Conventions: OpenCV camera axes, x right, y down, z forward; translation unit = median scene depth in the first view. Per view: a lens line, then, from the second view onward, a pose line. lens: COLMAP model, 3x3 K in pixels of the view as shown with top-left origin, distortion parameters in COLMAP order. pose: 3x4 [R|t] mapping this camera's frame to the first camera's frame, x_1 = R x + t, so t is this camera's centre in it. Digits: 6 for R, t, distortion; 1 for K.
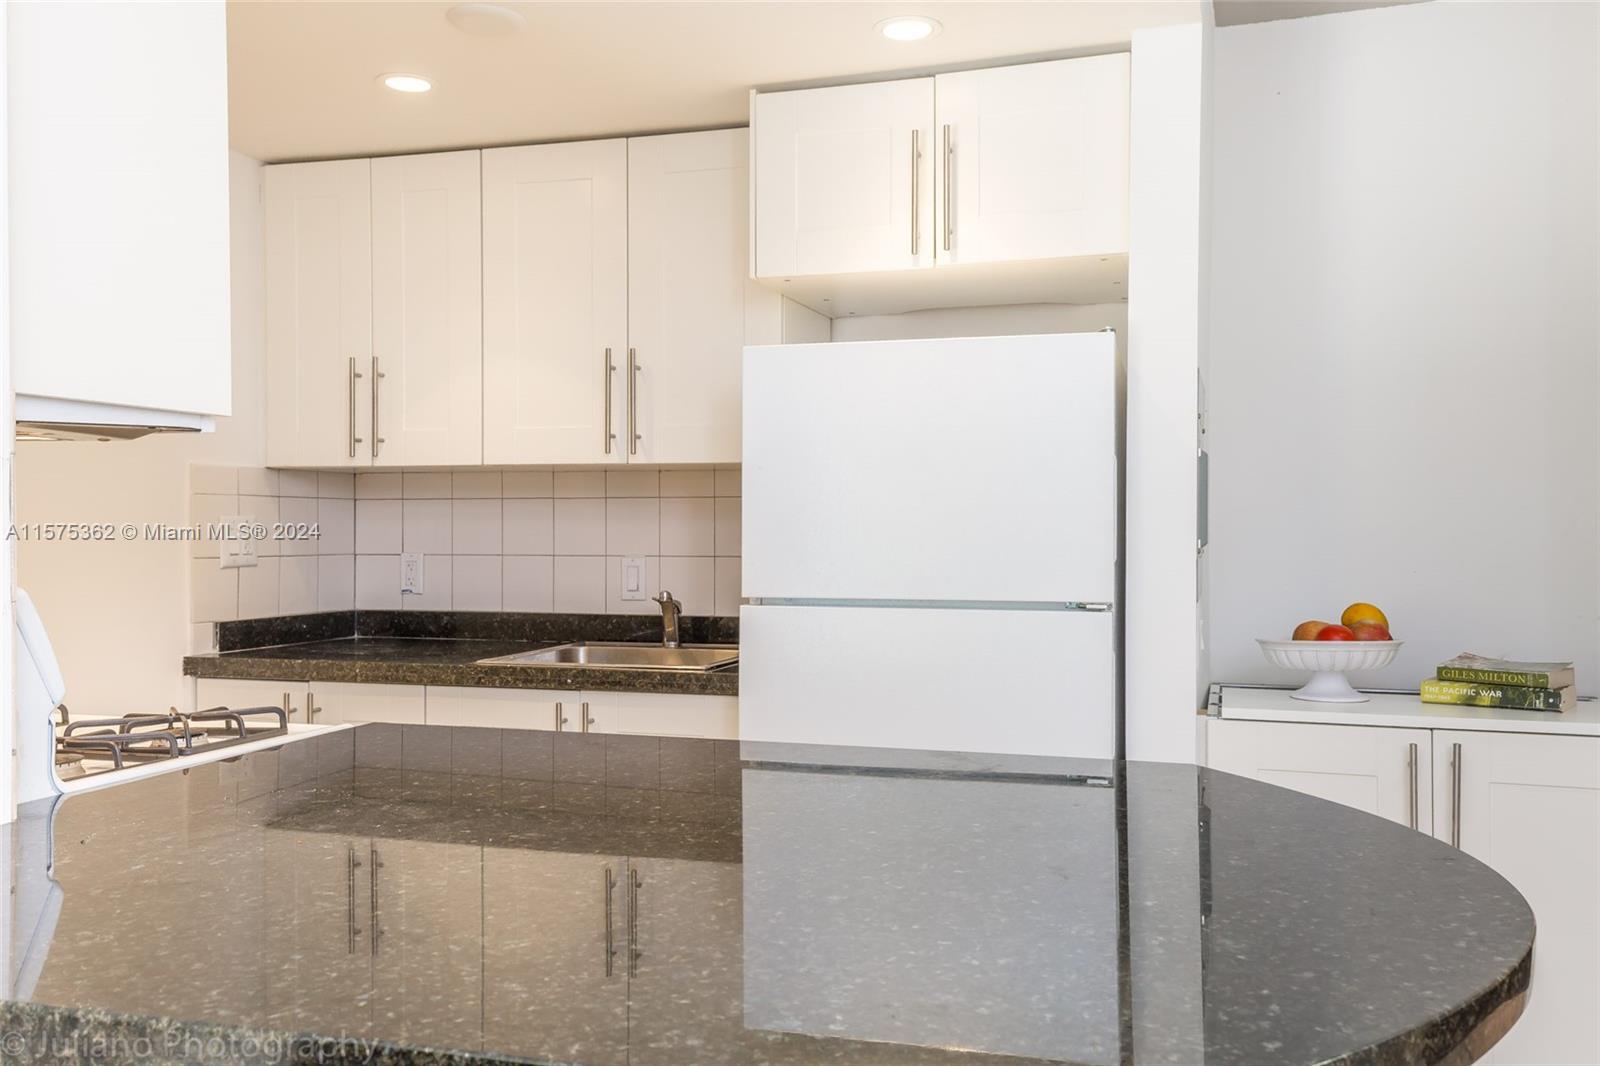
lens RADIAL K [[1409.3, 0, 800.0], [0, 1409.3, 533.0], [0, 0, 1]] dist [0.095612, -0.003567]
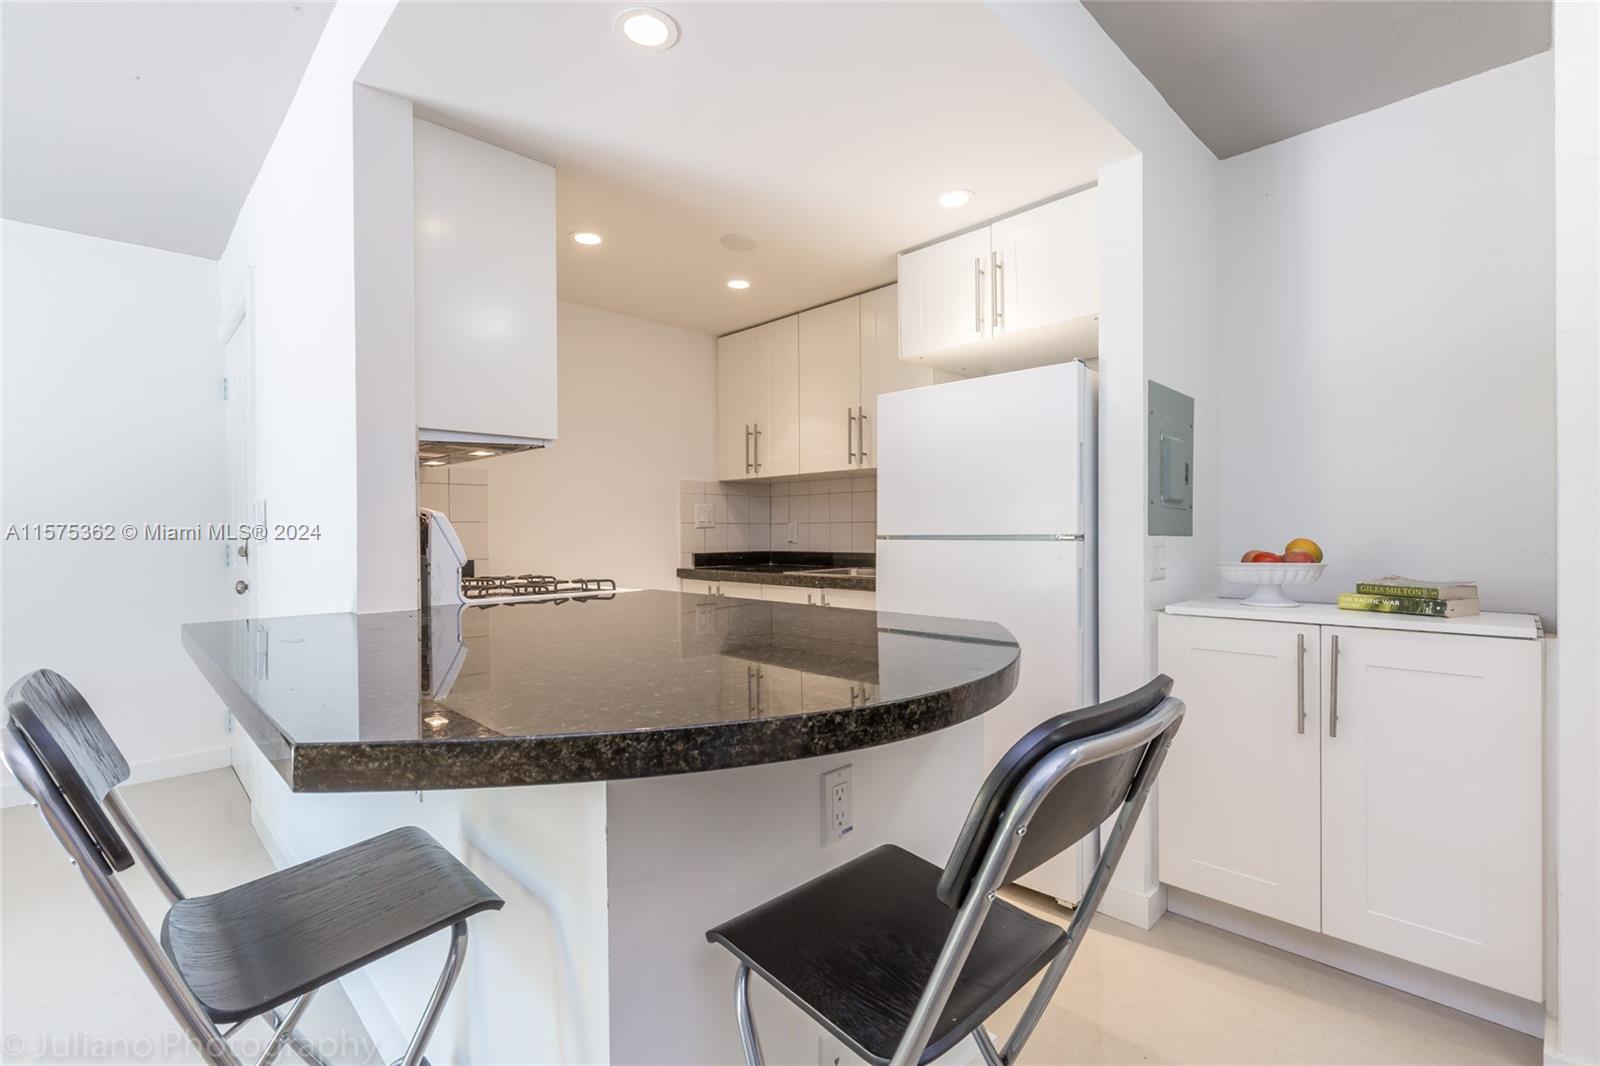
lens RADIAL K [[725.6, 0, 800.0], [0, 725.6, 533.0], [0, 0, 1]] dist [-0.000314, 0.000040]
pose [[0.885037, -0.005914, -0.465483, 0.292824], [0.005798, 0.999982, -0.001681, 0.042420], [0.465484, -0.001211, 0.885055, 0.139147]]
